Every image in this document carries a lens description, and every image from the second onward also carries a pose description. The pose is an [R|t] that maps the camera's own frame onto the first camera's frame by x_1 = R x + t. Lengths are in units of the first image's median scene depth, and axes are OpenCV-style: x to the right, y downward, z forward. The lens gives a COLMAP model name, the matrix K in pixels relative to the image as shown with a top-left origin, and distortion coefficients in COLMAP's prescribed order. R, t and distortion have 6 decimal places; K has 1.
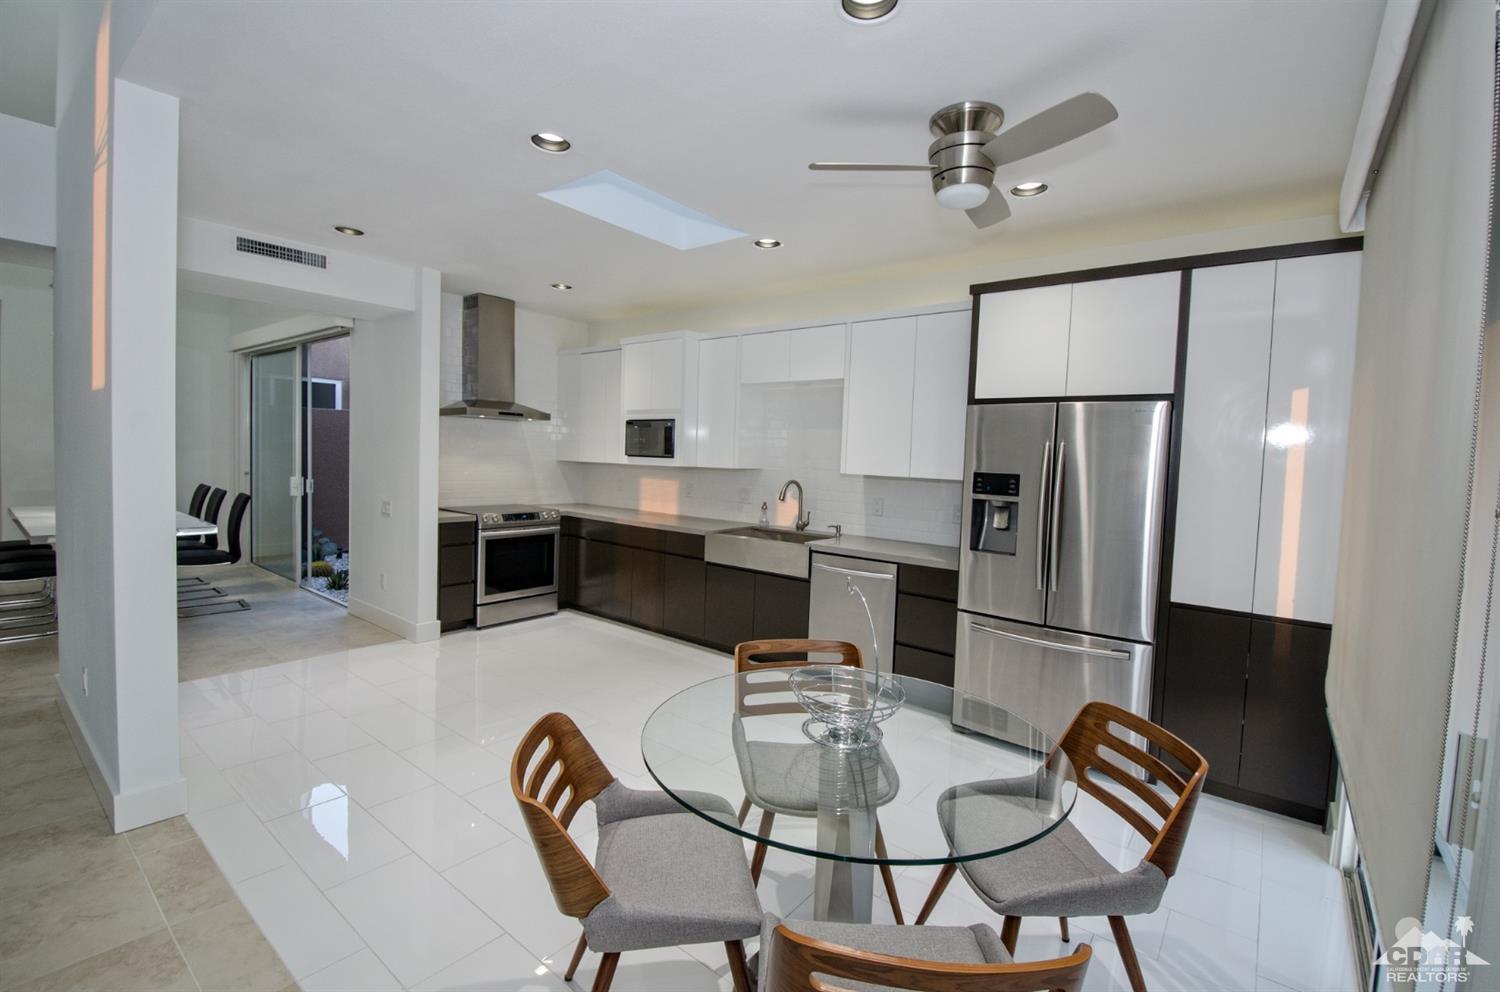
lens RADIAL K [[645.9, 0, 748.8], [0, 645.9, 494.0], [0, 0, 1]] dist [-0.031465, -0.000133]
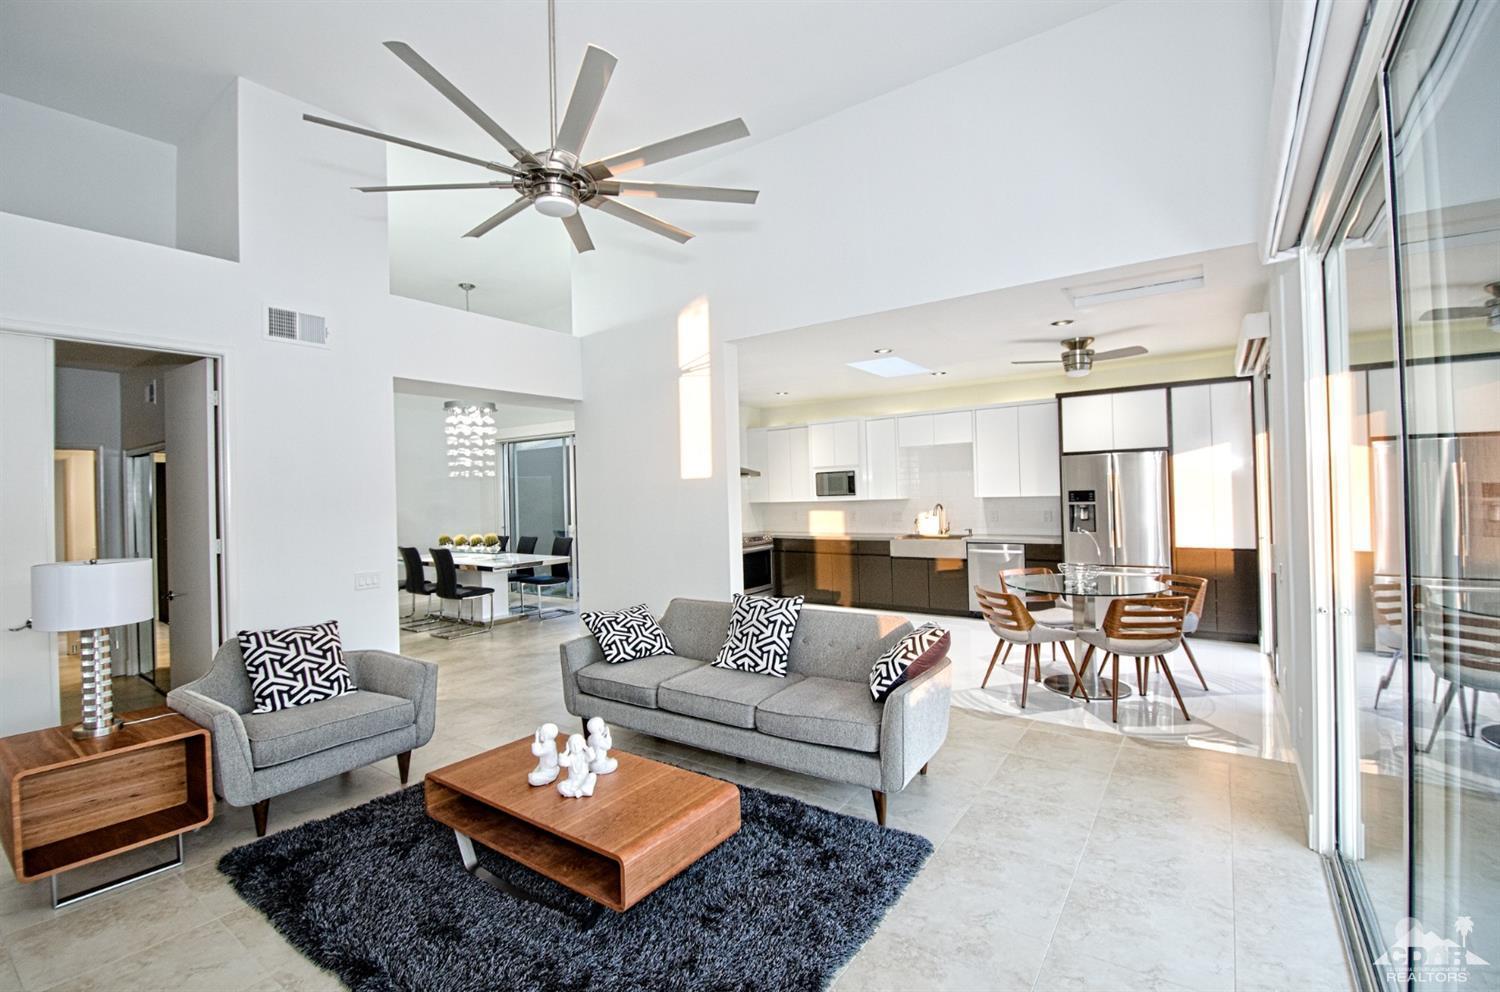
lens RADIAL K [[651.1, 0, 745.8], [0, 651.1, 492.4], [0, 0, 1]] dist [0.017908, -0.022929]
pose [[0.995305, -0.065095, 0.071627, -0.541629], [0.069112, 0.996086, -0.055102, 0.008700], [-0.067760, 0.059794, 0.995908, -0.642329]]
